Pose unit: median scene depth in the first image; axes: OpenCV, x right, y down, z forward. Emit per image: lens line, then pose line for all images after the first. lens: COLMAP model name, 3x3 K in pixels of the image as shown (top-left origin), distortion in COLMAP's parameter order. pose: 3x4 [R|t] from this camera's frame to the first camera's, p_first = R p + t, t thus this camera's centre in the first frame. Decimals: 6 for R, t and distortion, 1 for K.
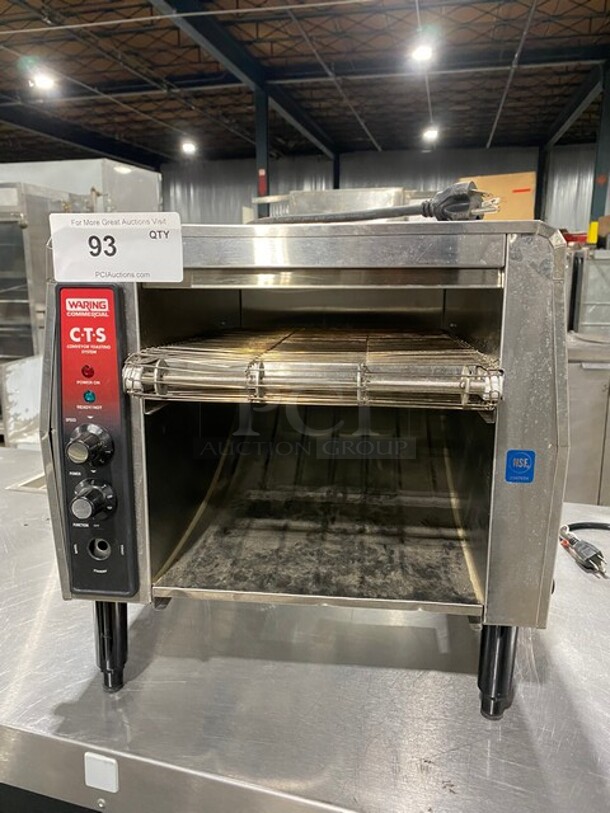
lens RADIAL K [[669.9, 0, 307.0], [0, 669.9, 385.9], [0, 0, 1]] dist [-0.003232, -0.002208]
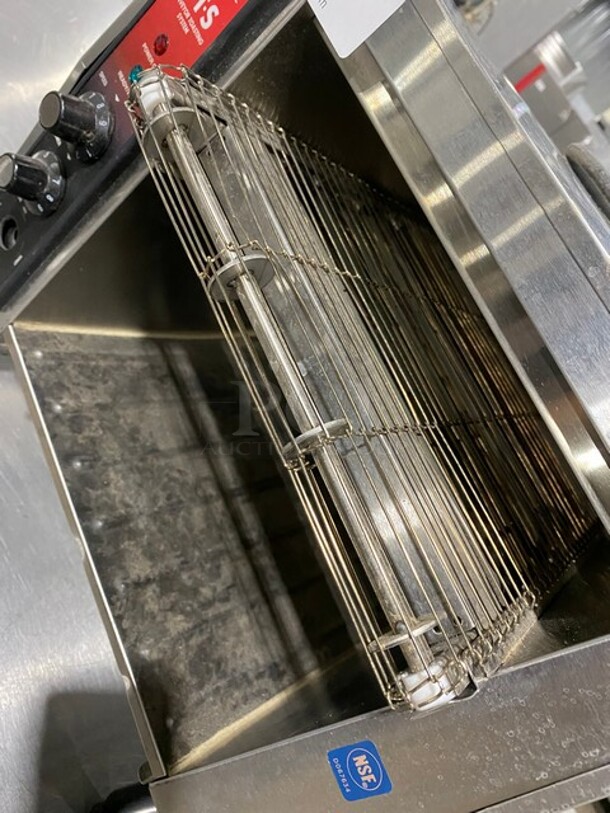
lens RADIAL K [[667.5, 0, 305.0], [0, 667.5, 406.5], [0, 0, 1]] dist [-0.009732, -0.006265]
pose [[0.467729, 0.868634, -0.163416, 0.120418], [-0.805306, 0.495010, 0.326264, -0.158239], [0.364297, -0.021003, 0.931046, 0.457408]]
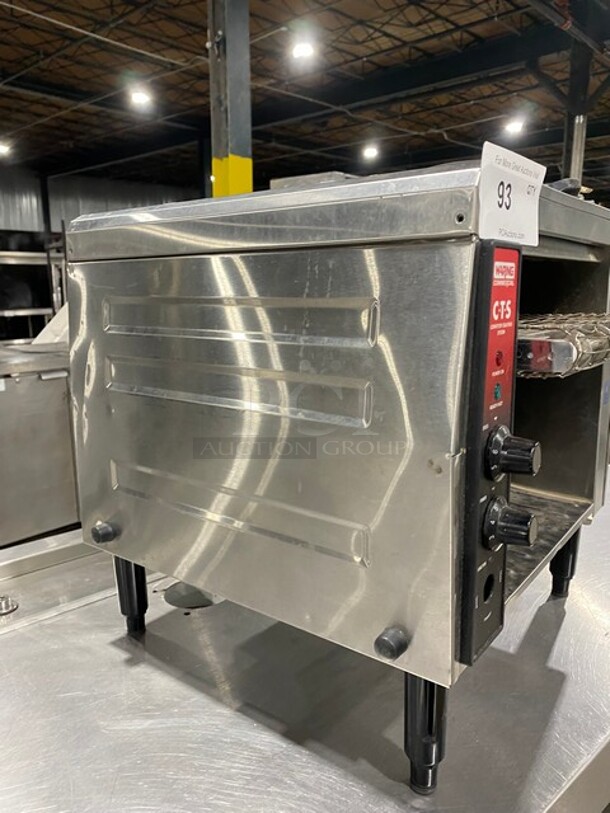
lens RADIAL K [[667.5, 0, 305.0], [0, 667.5, 406.5], [0, 0, 1]] dist [-0.009732, -0.006265]
pose [[0.486712, -0.158188, 0.859120, -1.071683], [0.167392, 0.982132, 0.086006, -0.068109], [-0.857375, 0.101949, 0.504495, 0.784706]]
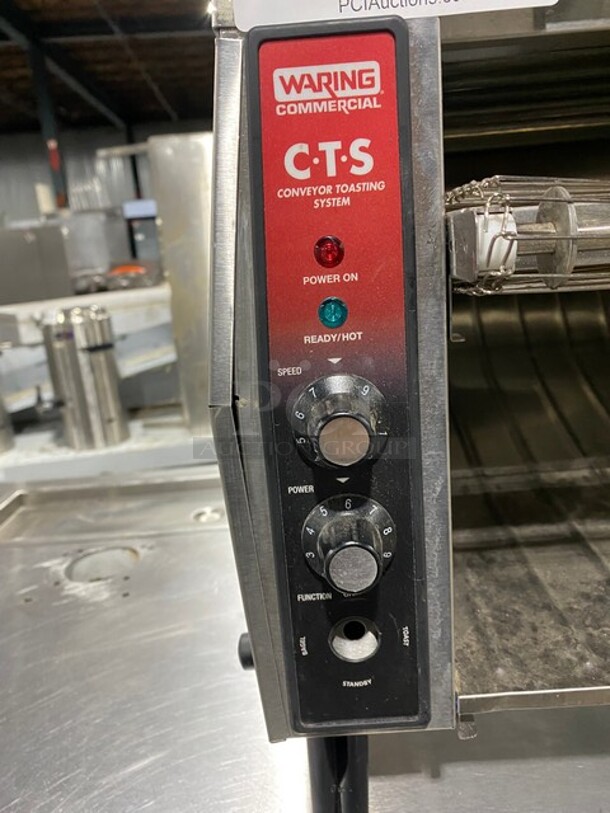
lens RADIAL K [[667.5, 0, 305.0], [0, 667.5, 406.5], [0, 0, 1]] dist [-0.009732, -0.006265]
pose [[0.990783, -0.102976, 0.088010, -0.378596], [0.097226, 0.992984, 0.067310, 0.045057], [-0.094324, -0.058132, 0.993843, 0.556948]]
